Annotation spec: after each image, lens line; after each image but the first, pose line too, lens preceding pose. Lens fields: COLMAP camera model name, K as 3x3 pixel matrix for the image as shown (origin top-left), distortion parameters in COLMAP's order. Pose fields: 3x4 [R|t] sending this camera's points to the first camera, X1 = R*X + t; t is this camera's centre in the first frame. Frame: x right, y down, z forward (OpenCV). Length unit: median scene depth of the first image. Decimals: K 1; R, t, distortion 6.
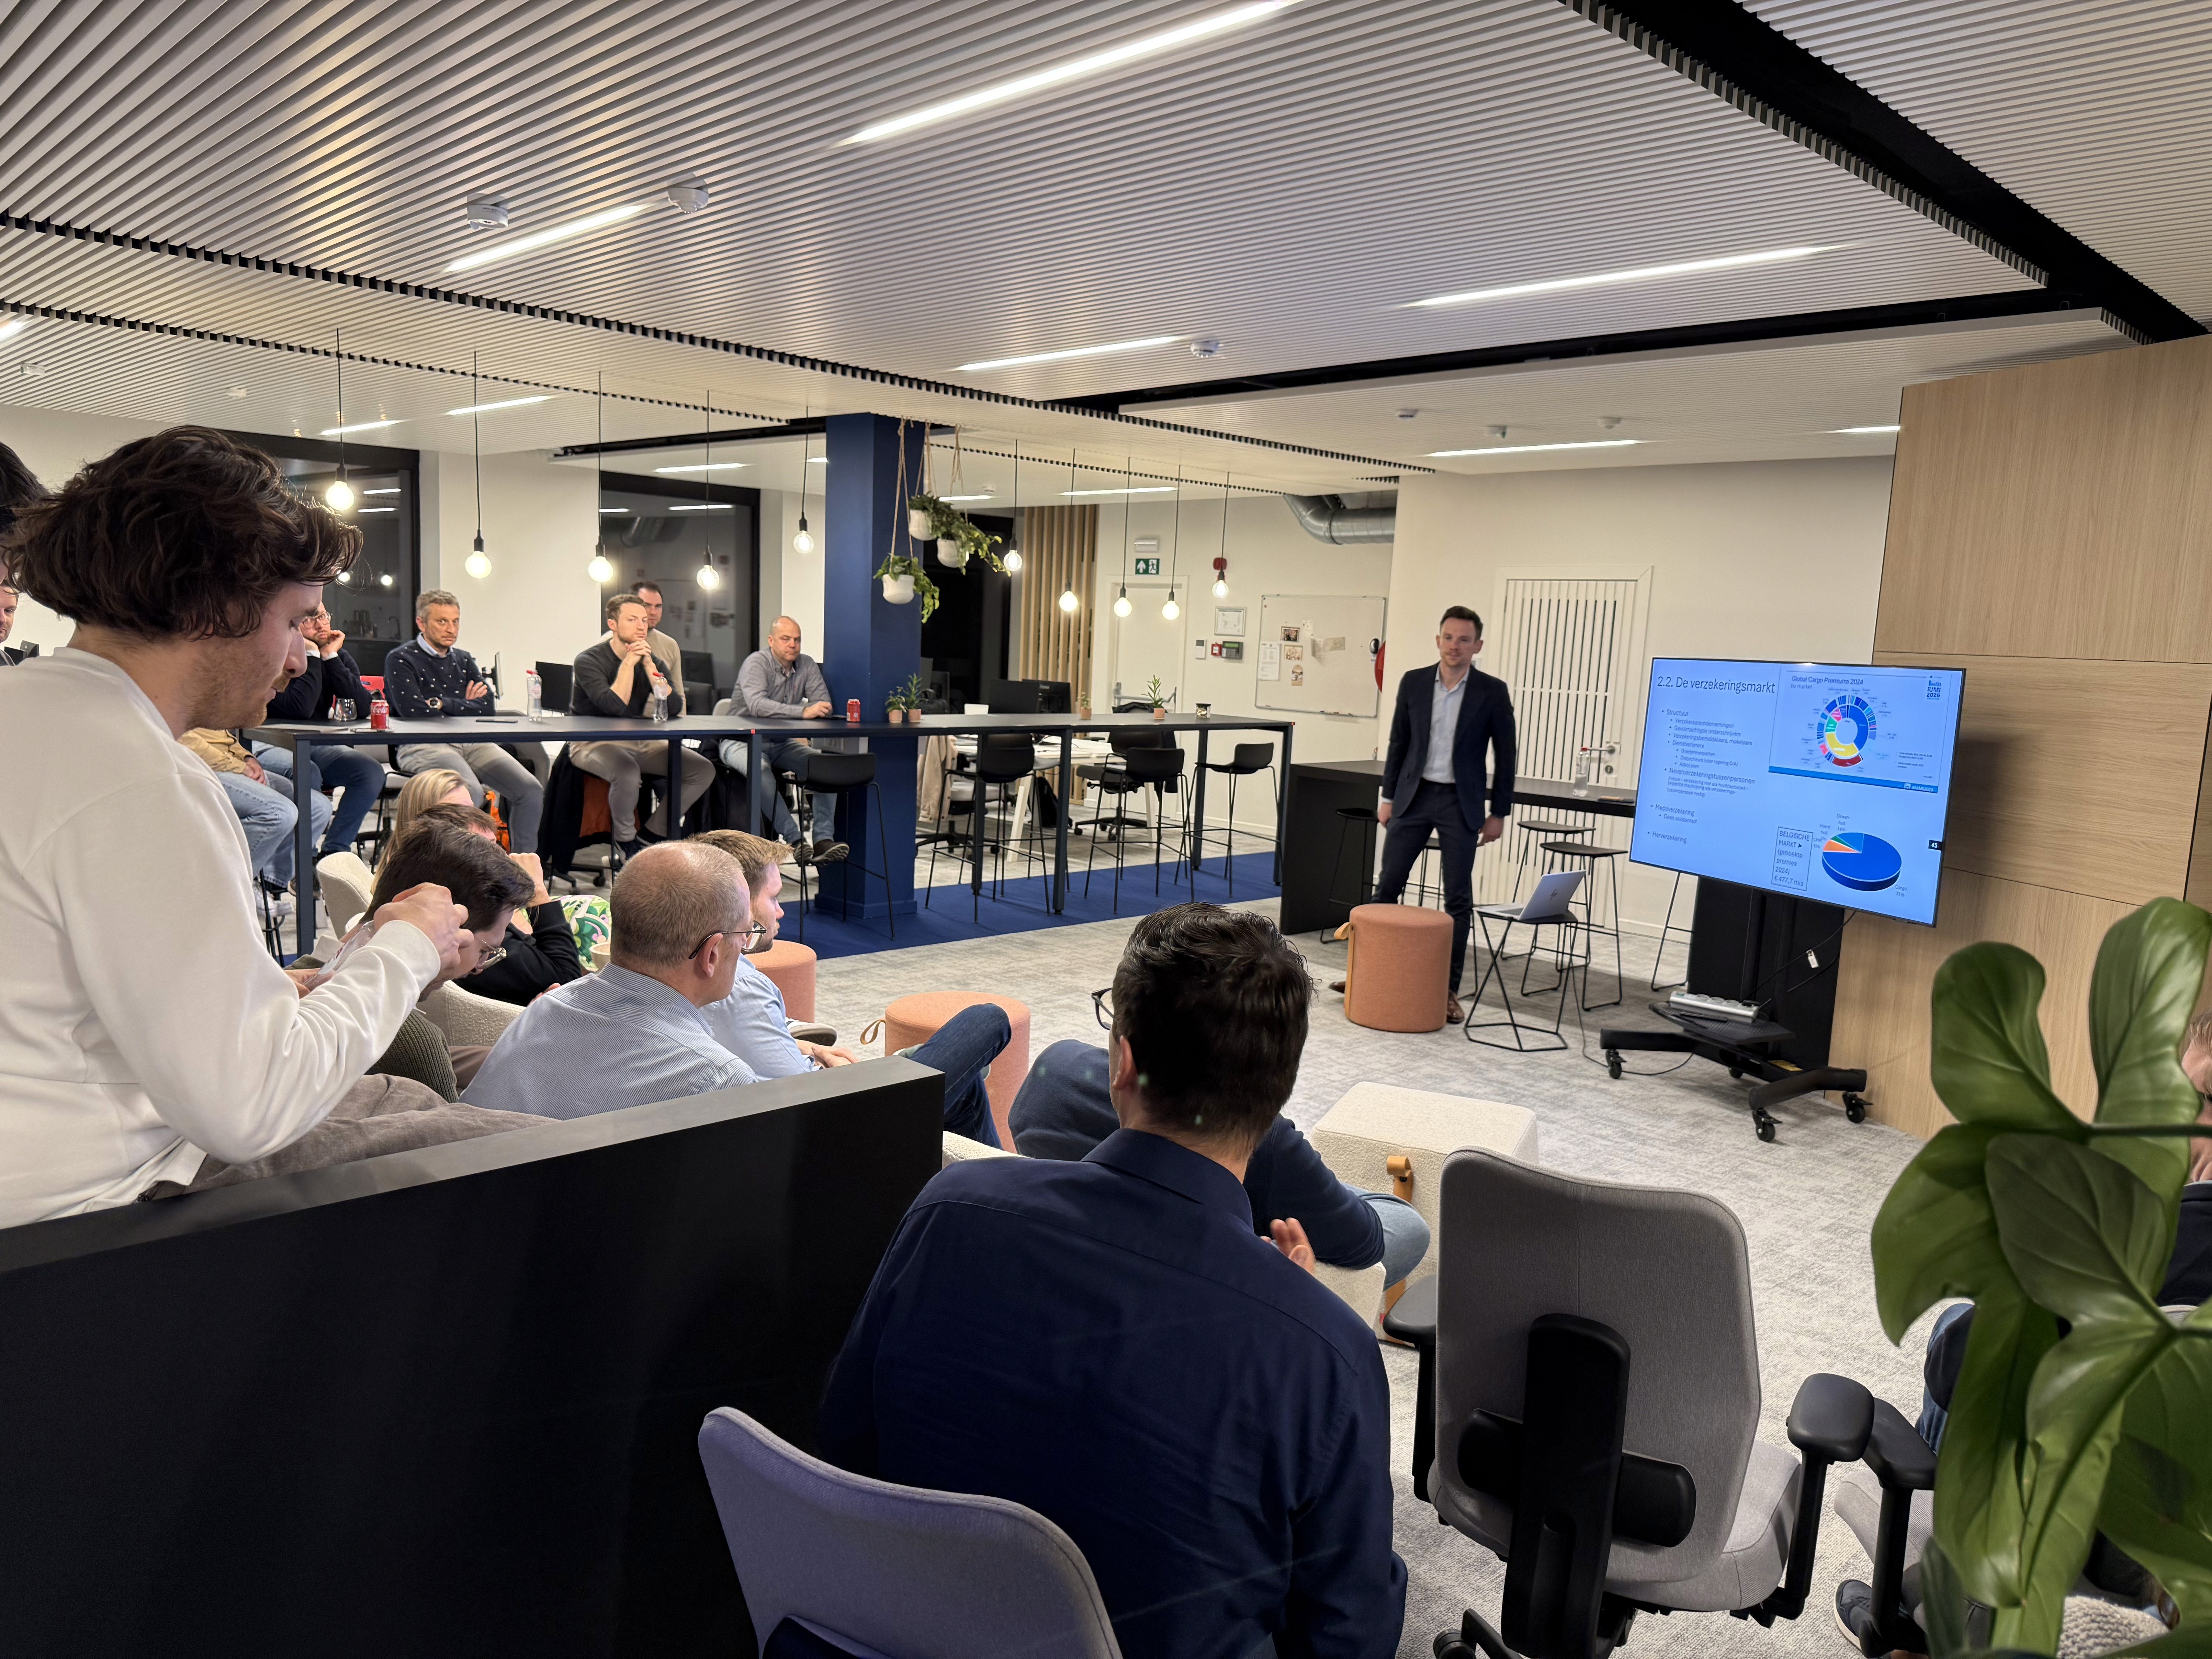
lens RADIAL K [[1565.7, 0, 1072.0], [0, 1565.7, 846.1], [0, 0, 1]] dist [0.023366, -0.041279]
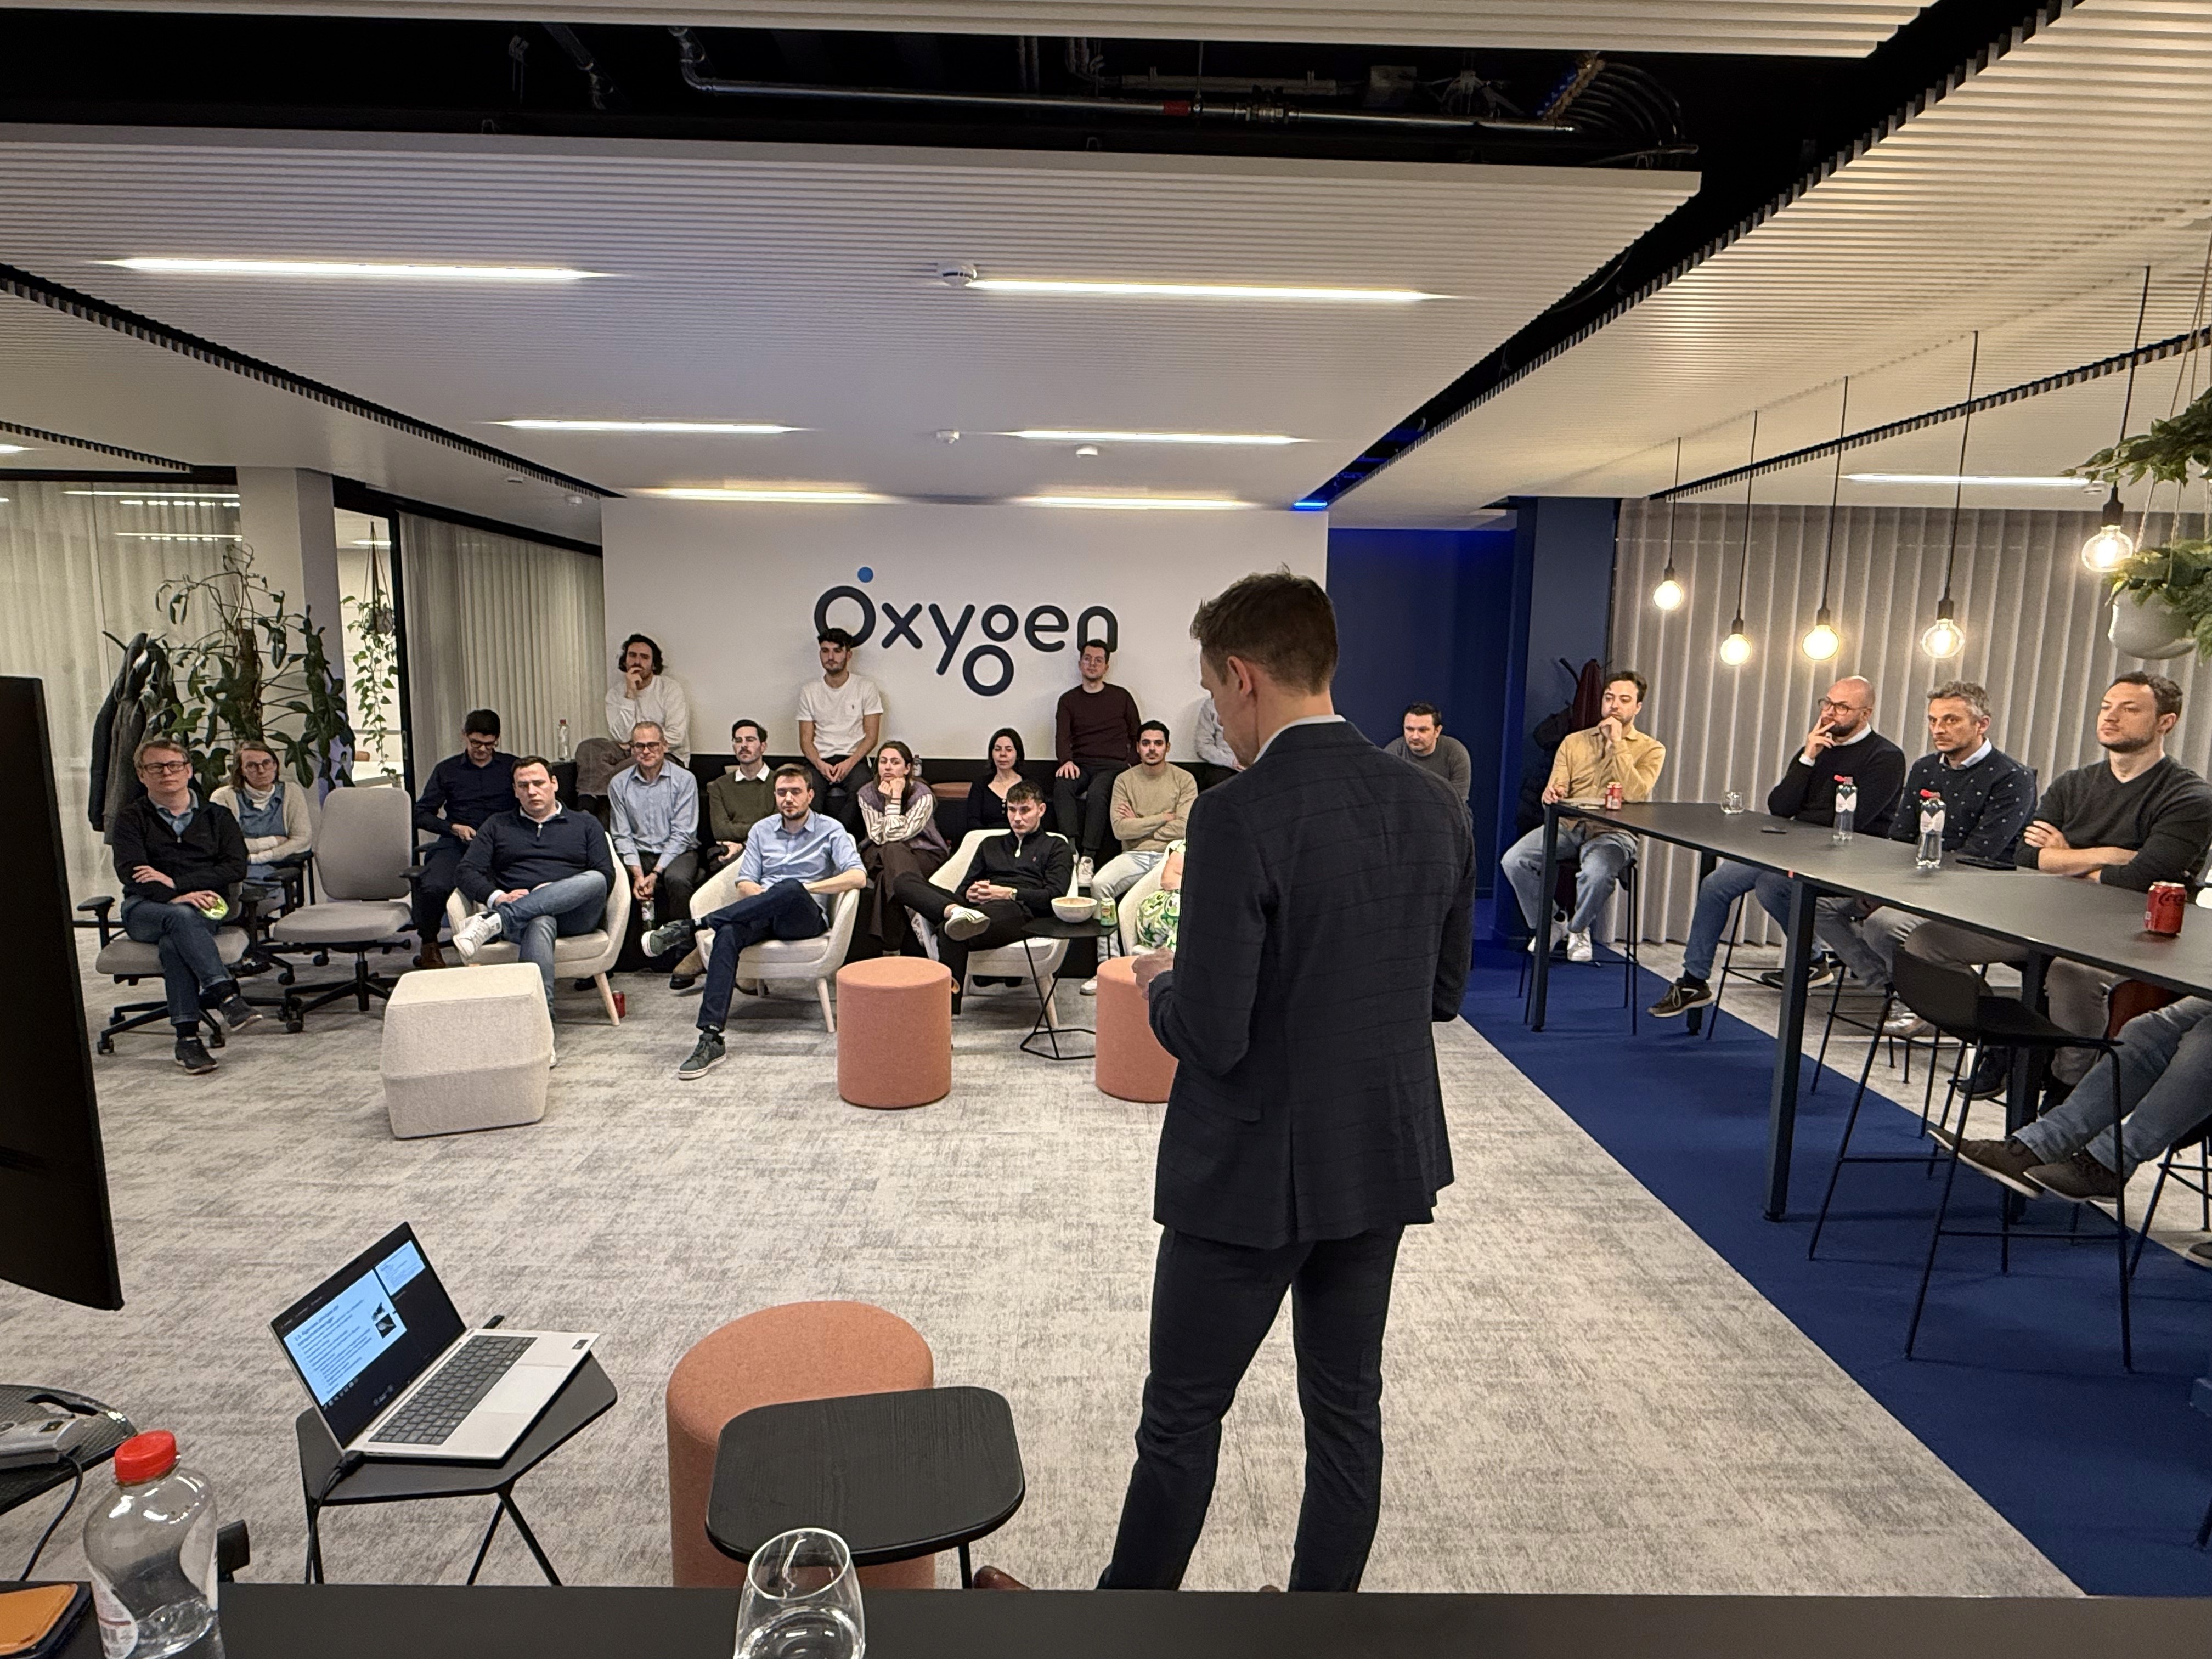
lens RADIAL K [[1244.9, 0, 1086.5], [0, 1244.9, 844.8], [0, 0, 1]] dist [-0.006049, 0.000873]
pose [[-0.688803, 0.042952, -0.723675, 0.357575], [-0.147159, 0.969176, 0.197591, -0.142555], [0.709856, 0.242596, -0.661250, 1.155488]]
